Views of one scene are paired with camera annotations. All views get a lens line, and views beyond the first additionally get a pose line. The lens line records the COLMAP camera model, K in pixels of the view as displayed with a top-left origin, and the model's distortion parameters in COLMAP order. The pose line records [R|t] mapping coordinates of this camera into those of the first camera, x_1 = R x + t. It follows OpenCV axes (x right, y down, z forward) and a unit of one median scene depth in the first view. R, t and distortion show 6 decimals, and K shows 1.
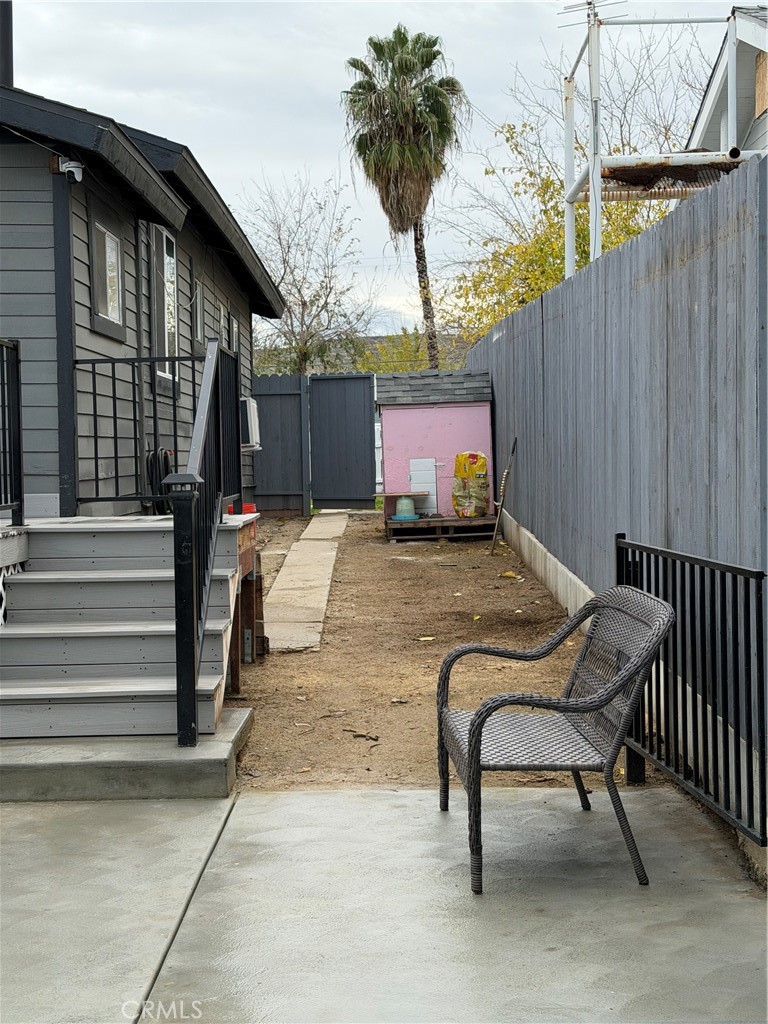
lens RADIAL K [[1578.1, 0, 383.8], [0, 1578.1, 513.3], [0, 0, 1]] dist [0.148779, 0.000000]
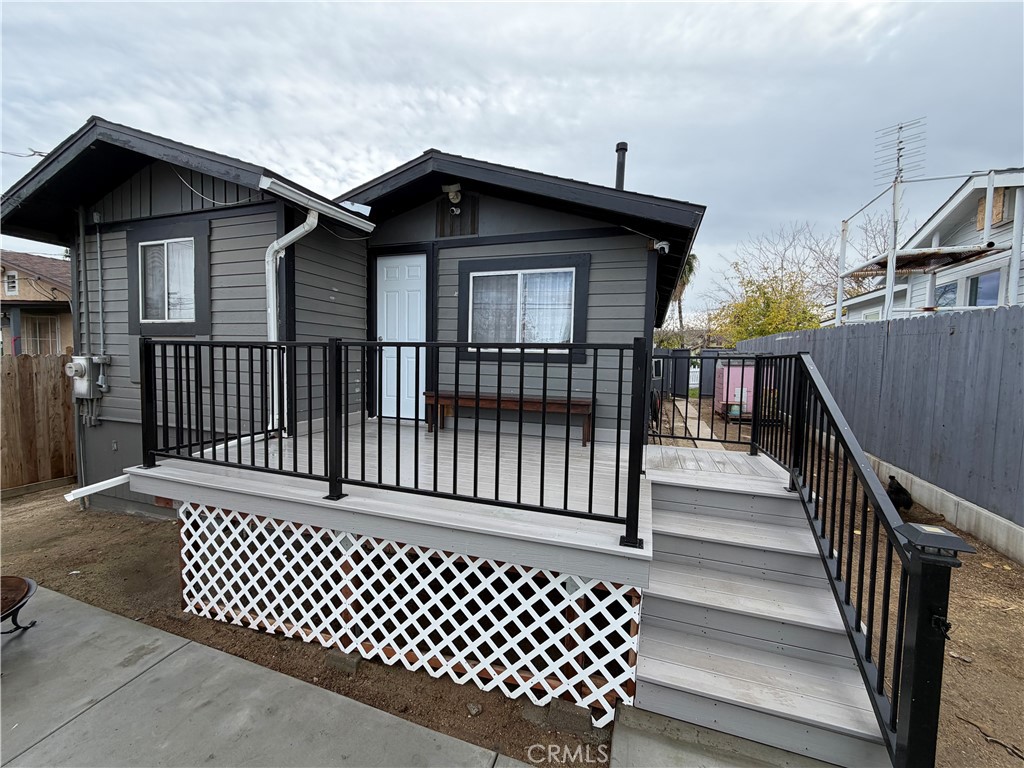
lens RADIAL K [[409.4, 0, 507.7], [0, 409.4, 387.0], [0, 0, 1]] dist [0.000095, 0.000198]
pose [[0.945513, 0.056764, -0.320597, -0.143759], [-0.048646, 0.998261, 0.033281, -0.050656], [0.321929, -0.015872, 0.946631, 0.373390]]
